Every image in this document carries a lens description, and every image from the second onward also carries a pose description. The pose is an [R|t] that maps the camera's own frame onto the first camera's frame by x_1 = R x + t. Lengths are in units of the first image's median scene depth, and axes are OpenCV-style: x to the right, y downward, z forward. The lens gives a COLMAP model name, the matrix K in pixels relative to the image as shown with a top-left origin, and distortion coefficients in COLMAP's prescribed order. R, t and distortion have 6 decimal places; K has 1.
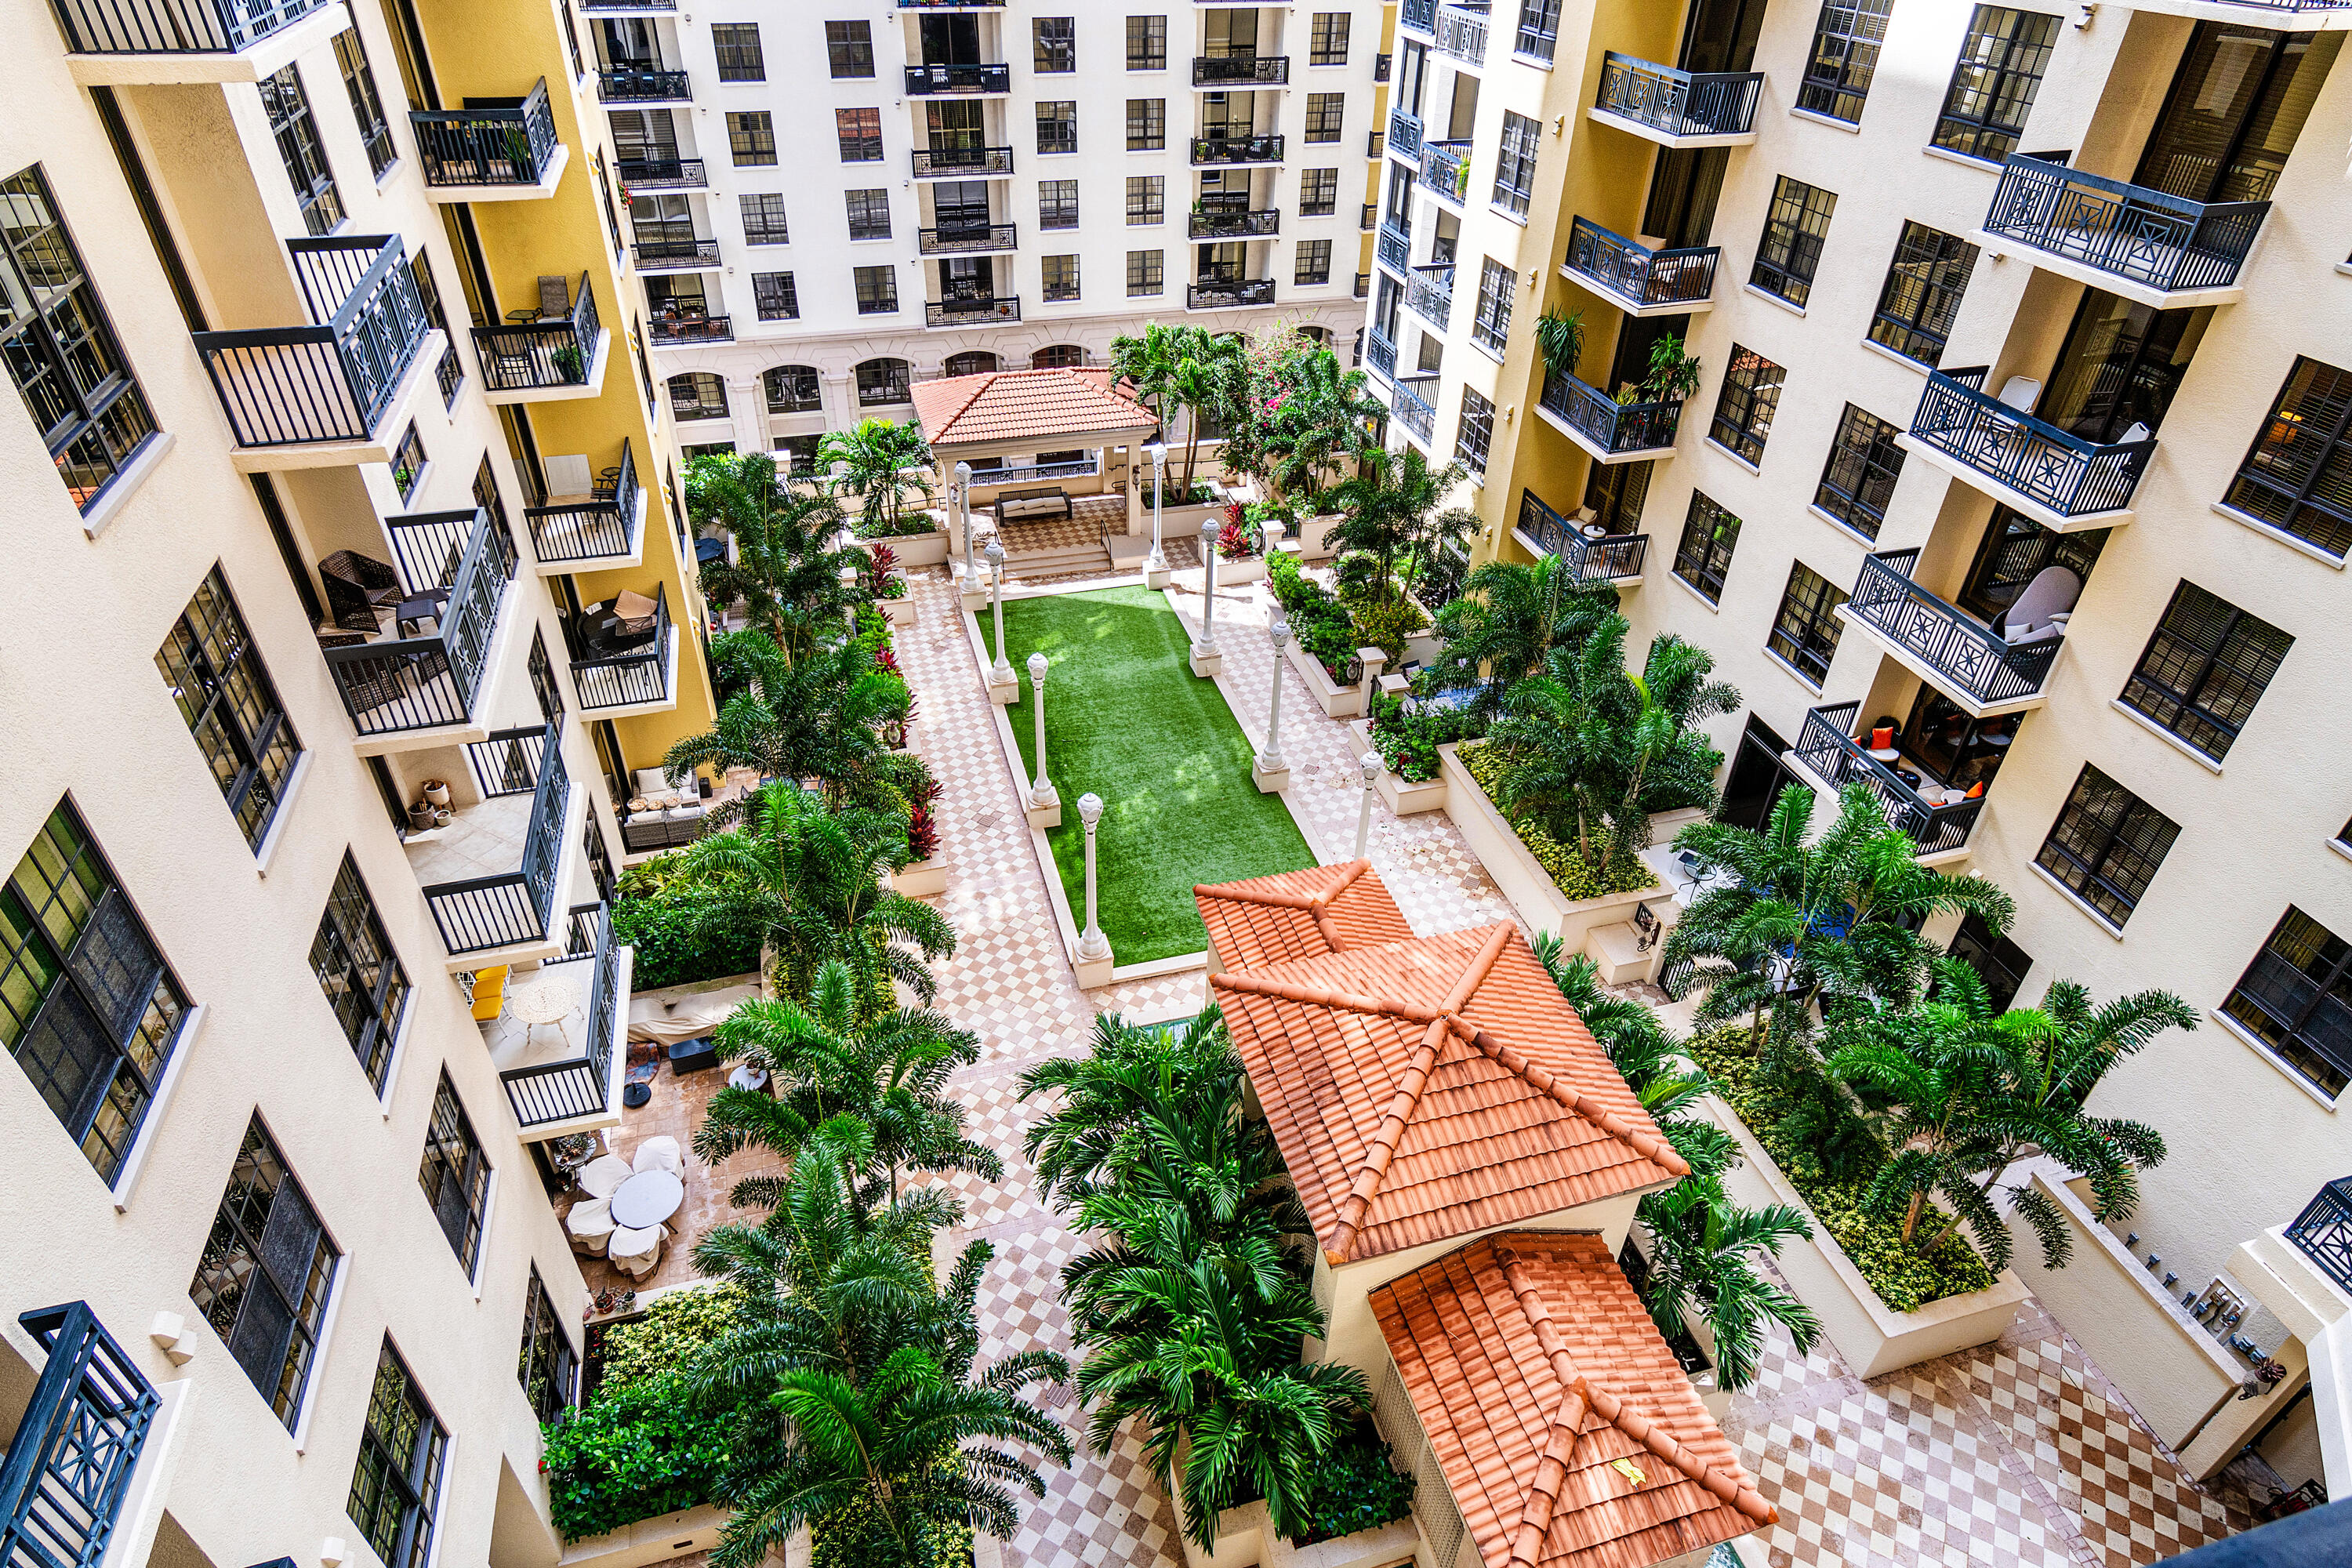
lens RADIAL K [[1312.5, 0, 1163.1], [0, 1312.5, 795.6], [0, 0, 1]] dist [-0.010621, 0.000817]
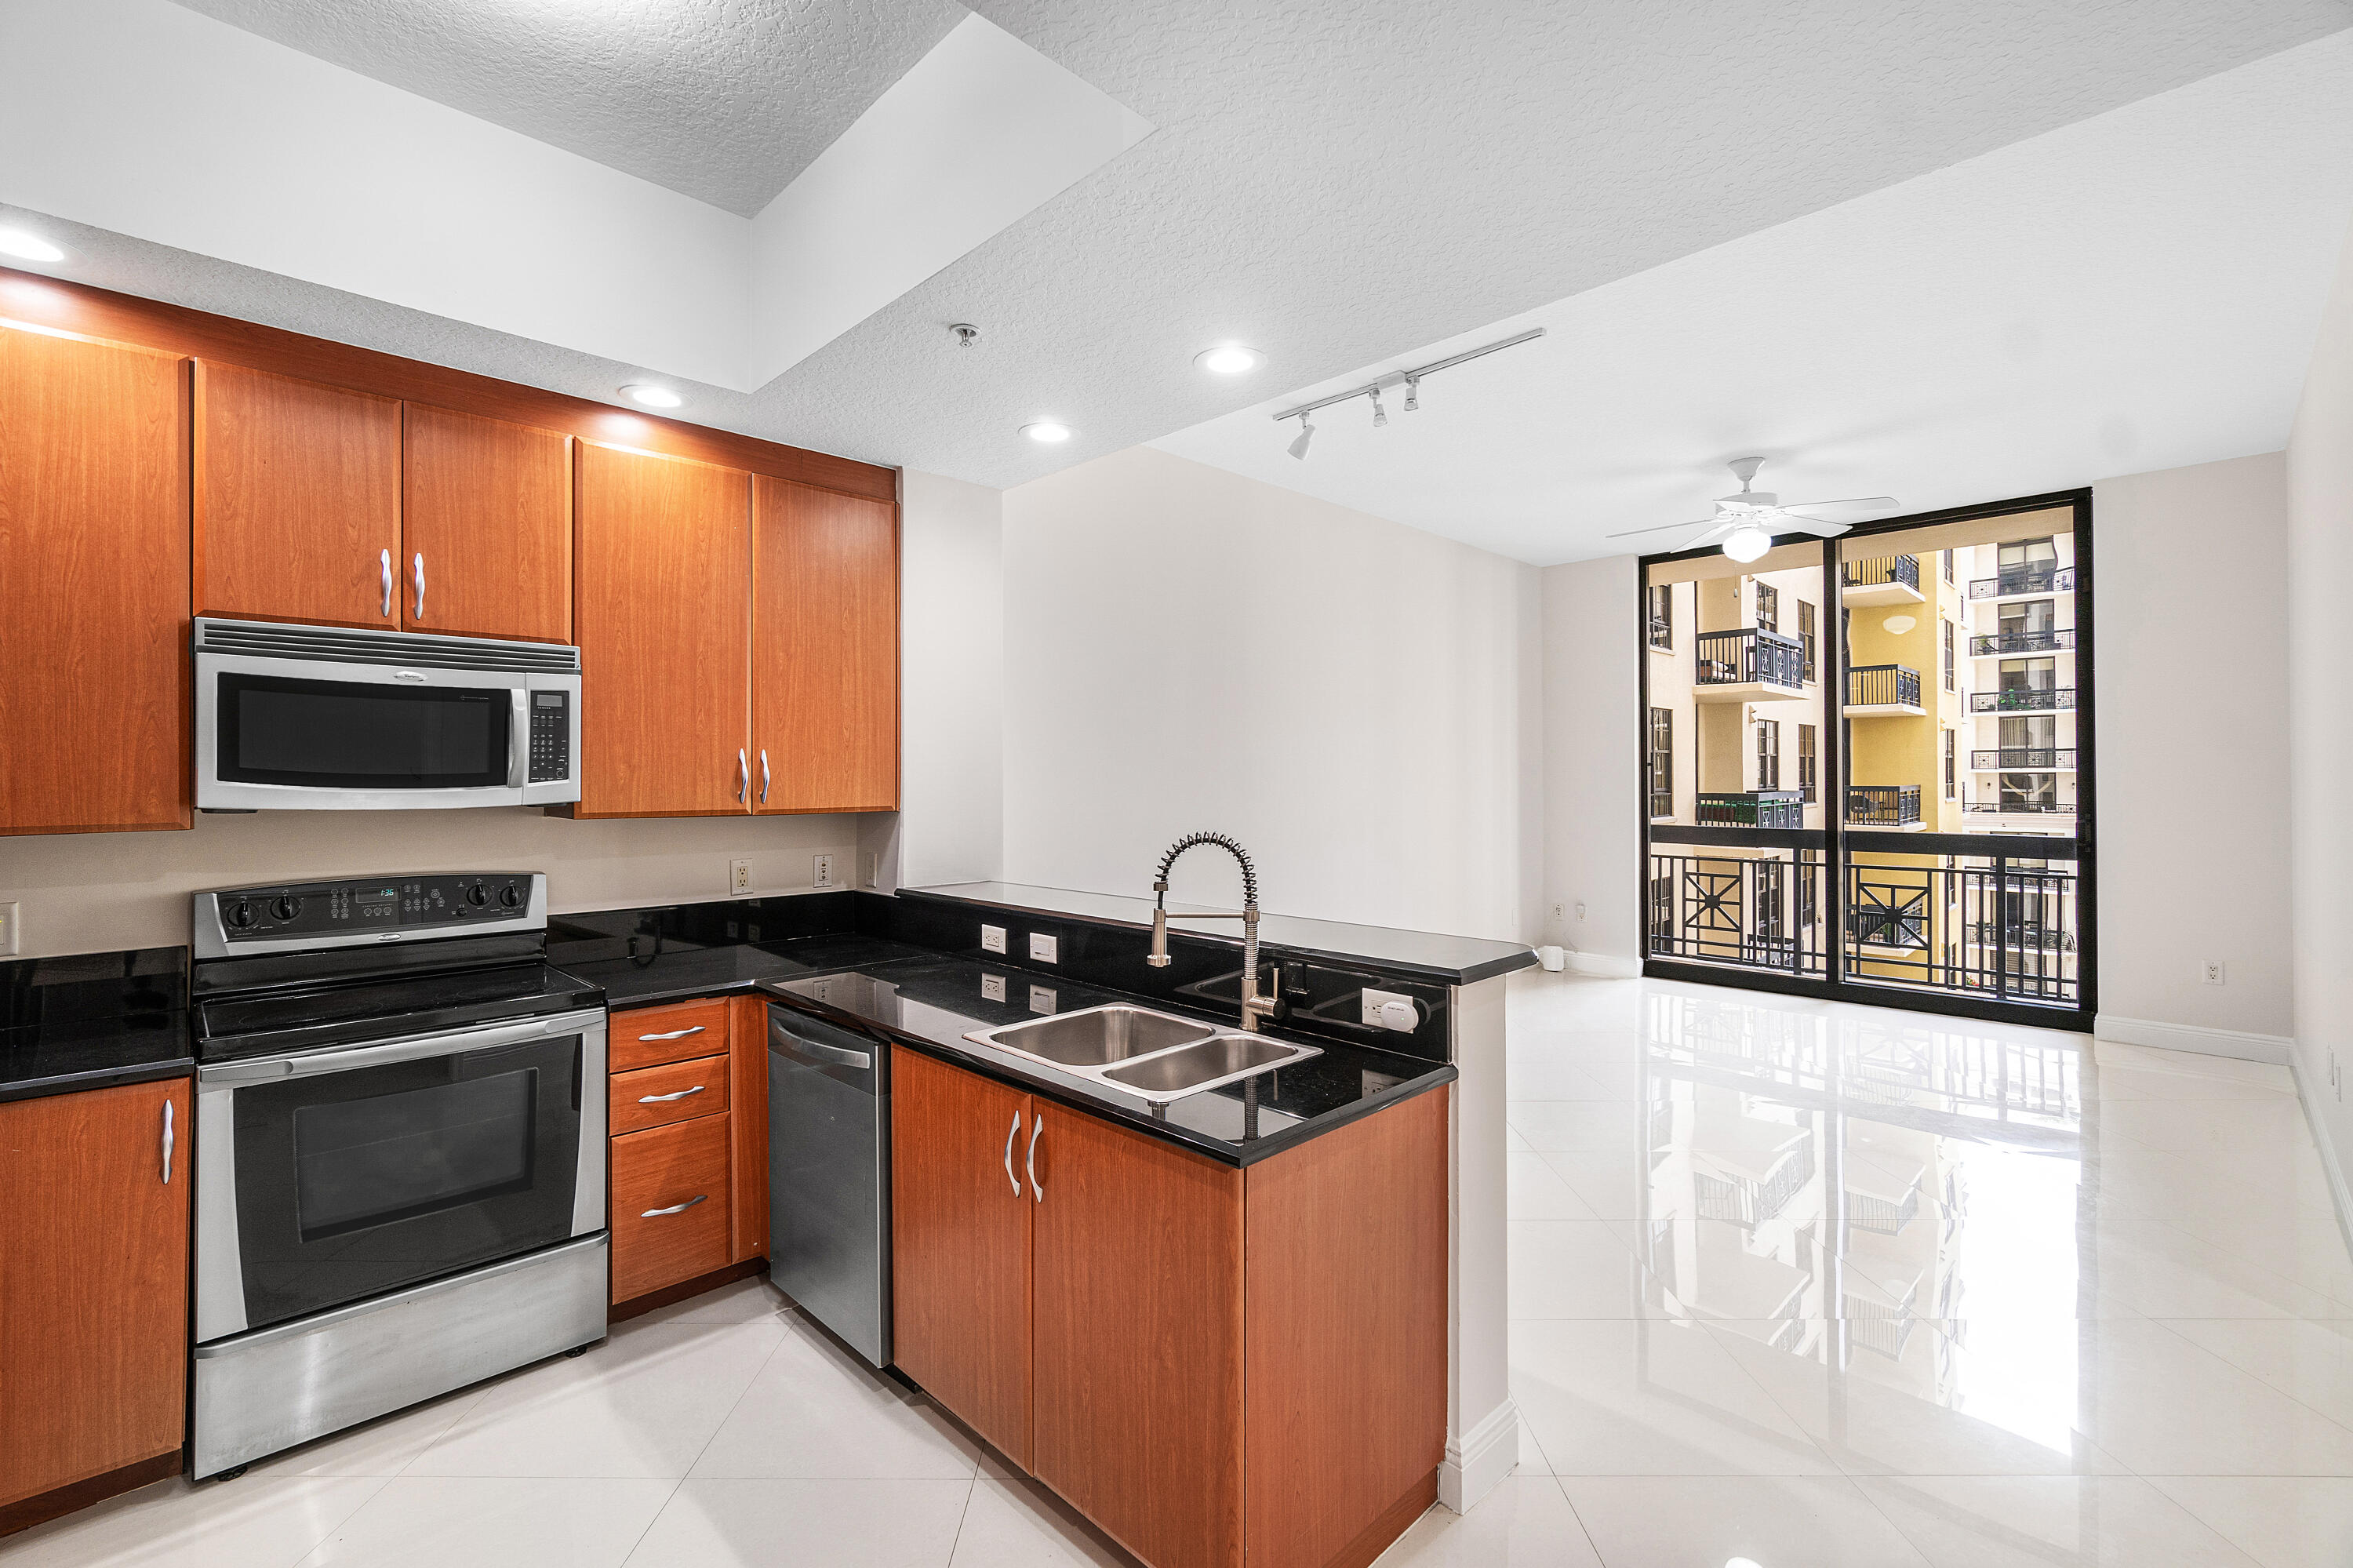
lens RADIAL K [[1025.7, 0, 1169.6], [0, 1025.7, 765.5], [0, 0, 1]] dist [-0.005516, 0.002537]
pose [[0.493662, -0.024992, -0.869295, 0.109537], [-0.512861, 0.798900, -0.314216, 0.130142], [0.702333, 0.600944, 0.381569, -0.160893]]
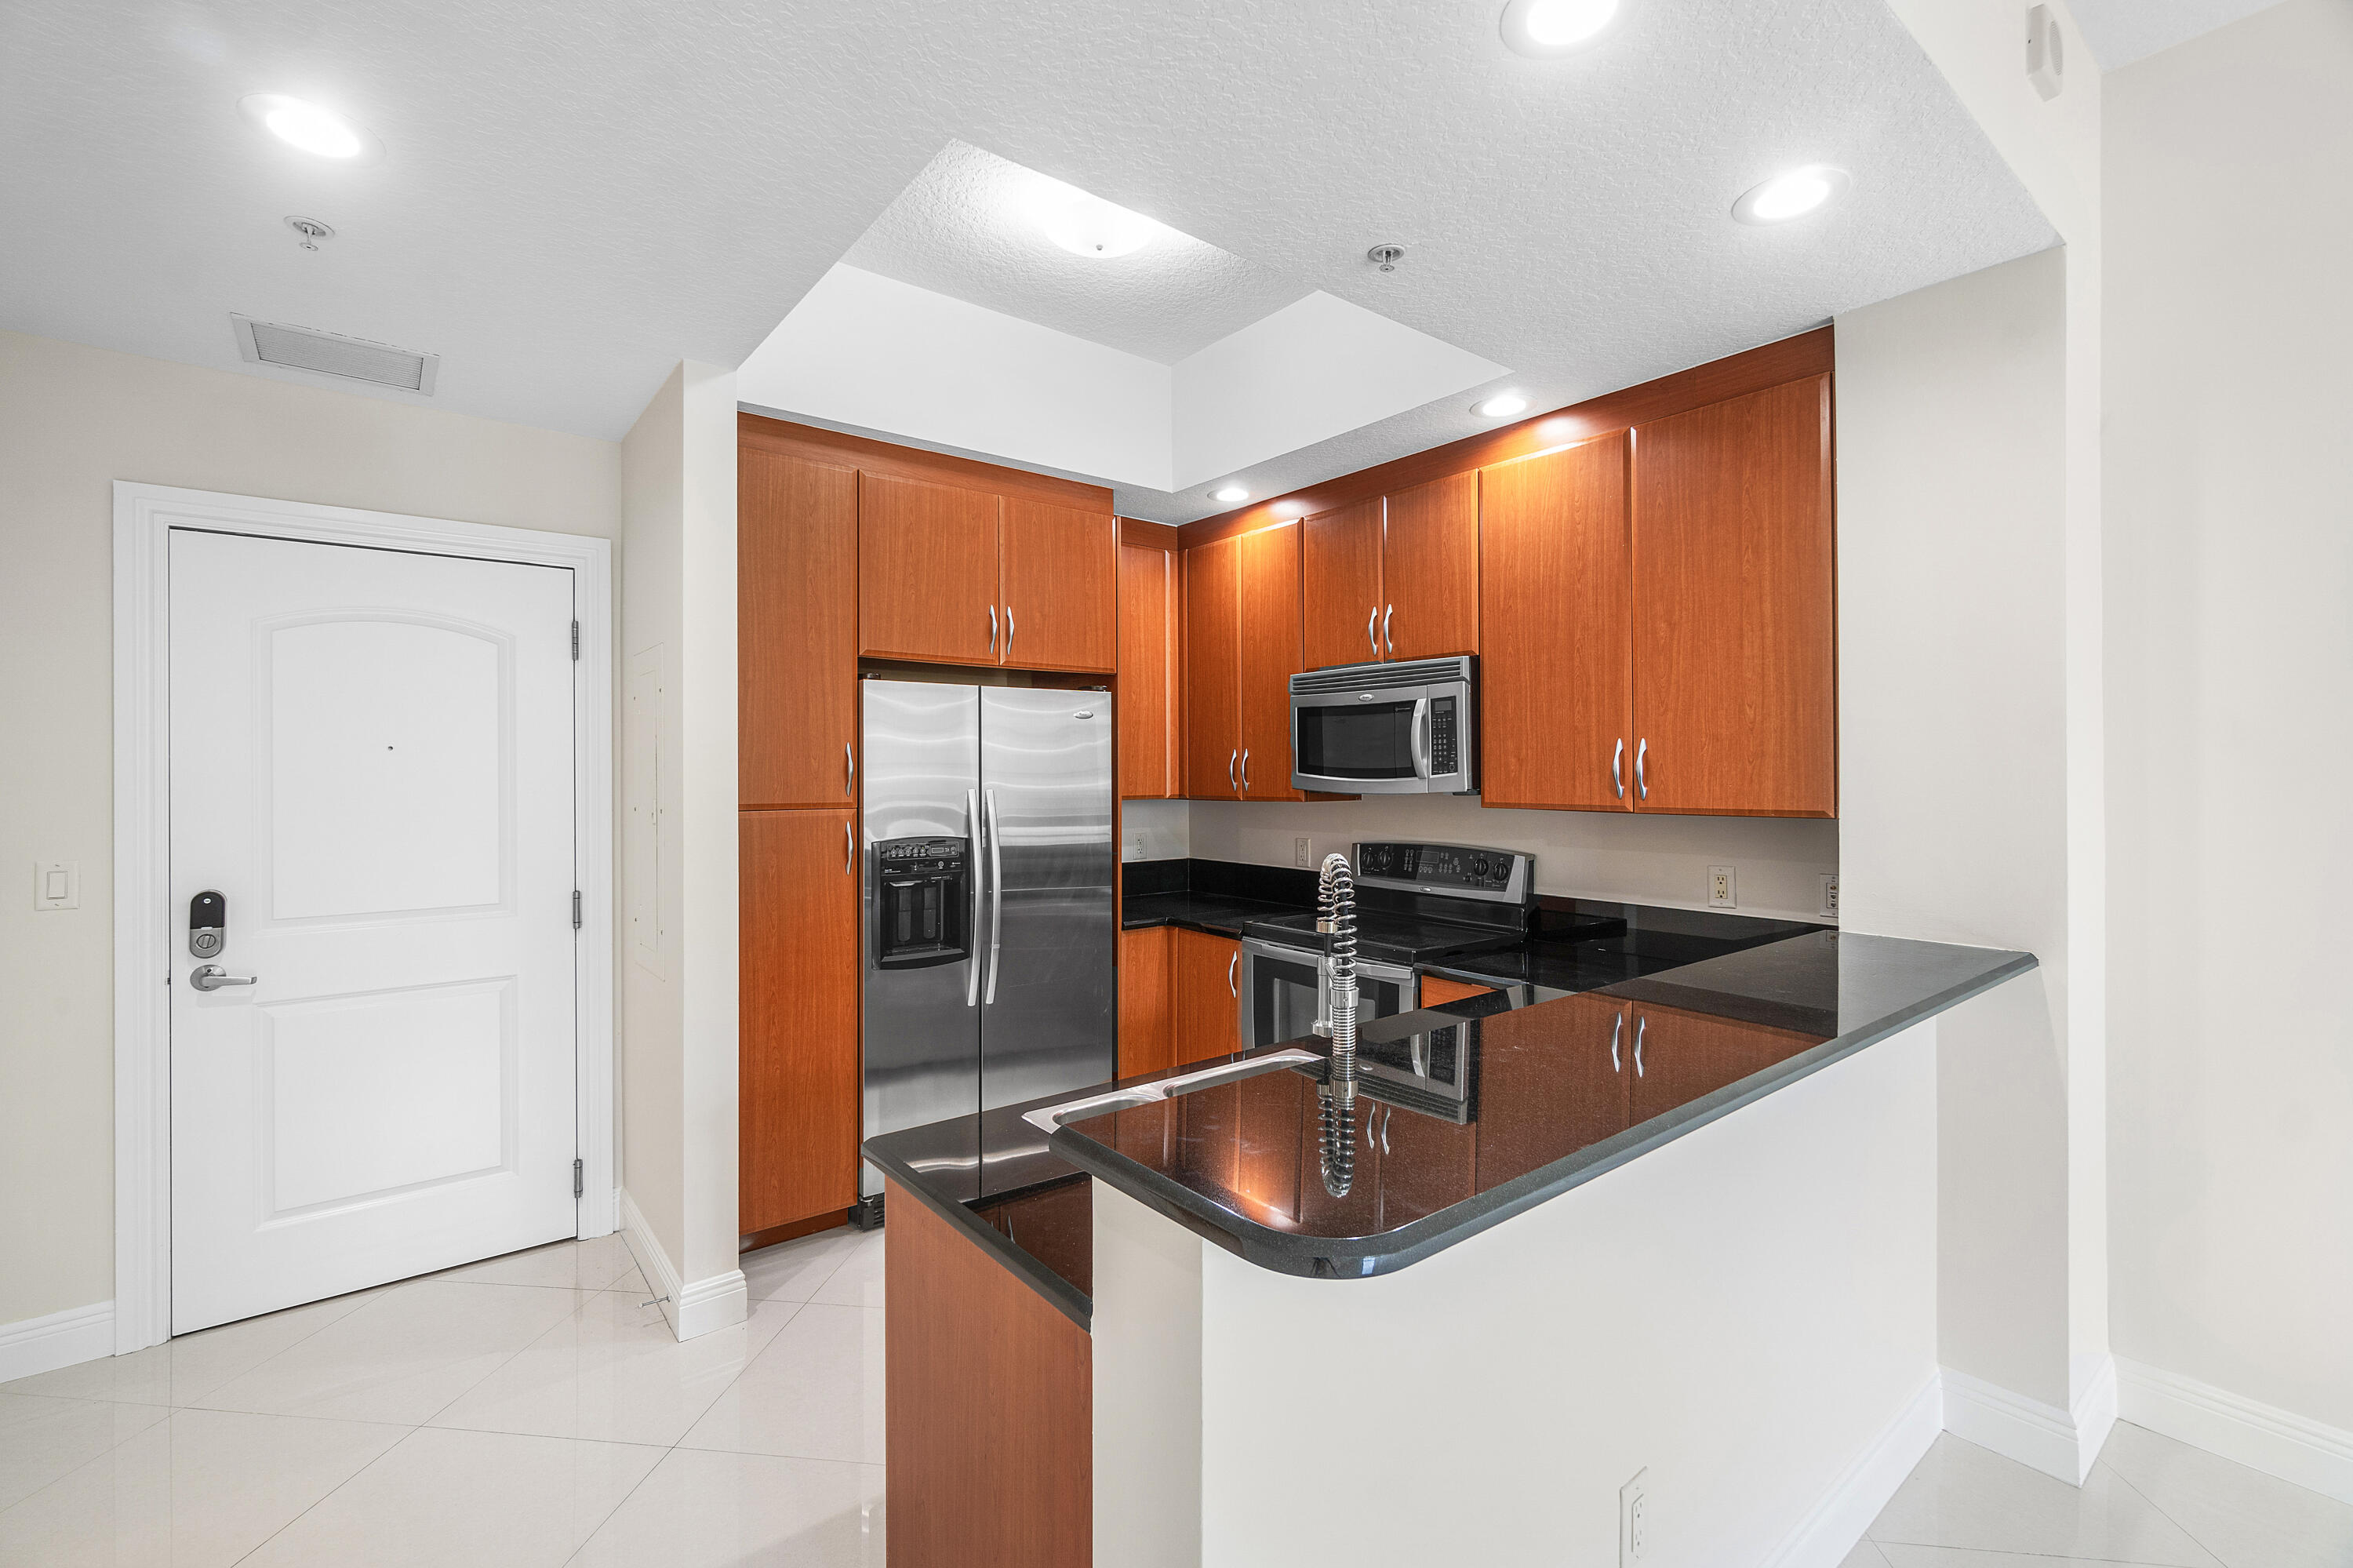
lens RADIAL K [[1025.7, 0, 1160.1], [0, 1025.7, 771.5], [0, 0, 1]] dist [-0.005516, 0.002537]
pose [[-0.924524, -0.013295, -0.380892, 0.079298], [-0.237276, 0.802166, 0.547932, 0.088657], [0.298254, 0.596953, -0.744776, -0.105899]]
